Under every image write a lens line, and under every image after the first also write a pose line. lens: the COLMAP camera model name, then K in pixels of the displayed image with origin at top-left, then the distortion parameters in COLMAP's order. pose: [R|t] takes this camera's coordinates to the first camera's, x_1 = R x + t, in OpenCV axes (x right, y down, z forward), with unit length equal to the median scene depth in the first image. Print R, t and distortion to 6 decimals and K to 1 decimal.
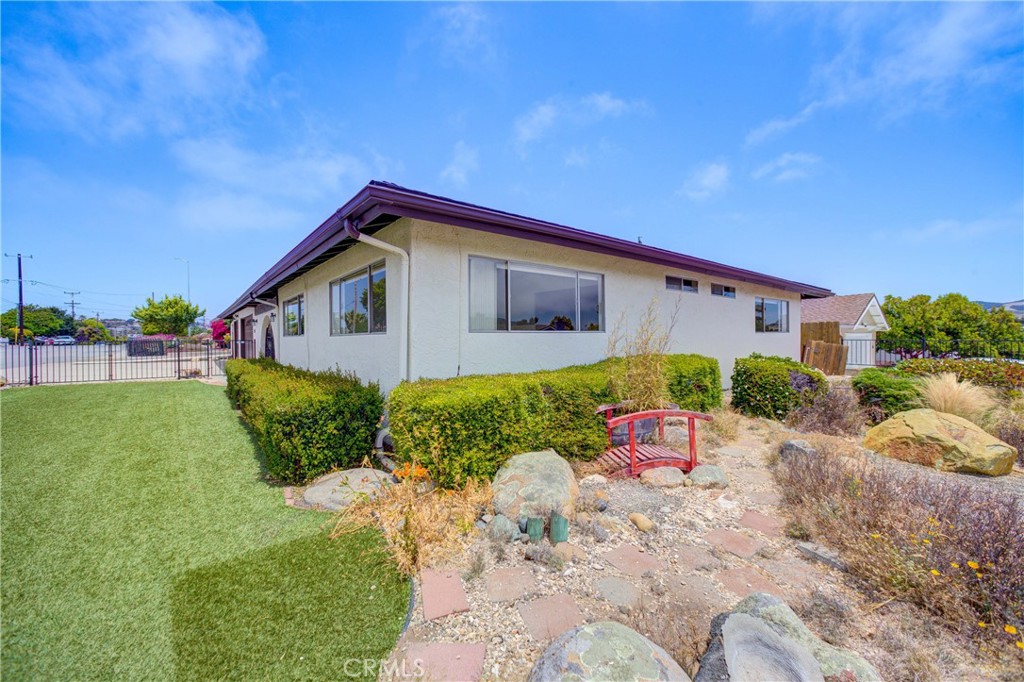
lens RADIAL K [[402.2, 0, 508.6], [0, 402.2, 338.0], [0, 0, 1]] dist [-0.005974, 0.001583]
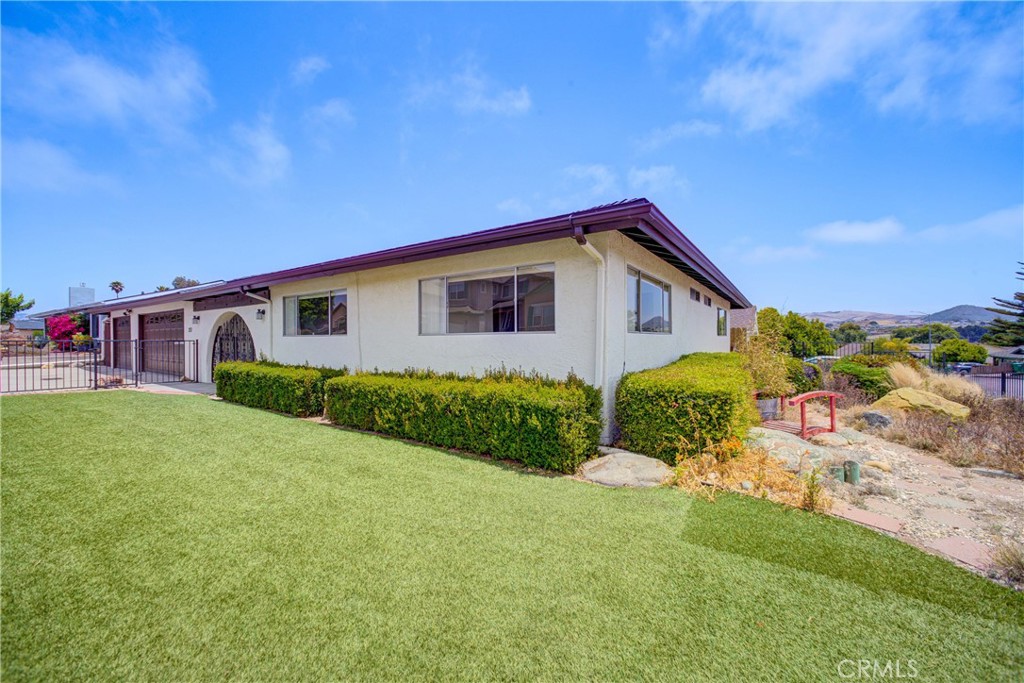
lens RADIAL K [[402.2, 0, 509.2], [0, 402.2, 343.4], [0, 0, 1]] dist [-0.005974, 0.001583]
pose [[0.956186, 0.001929, 0.292753, -0.347508], [-0.003972, 0.999972, 0.006384, 0.004672], [-0.292732, -0.007267, 0.956167, 0.008306]]
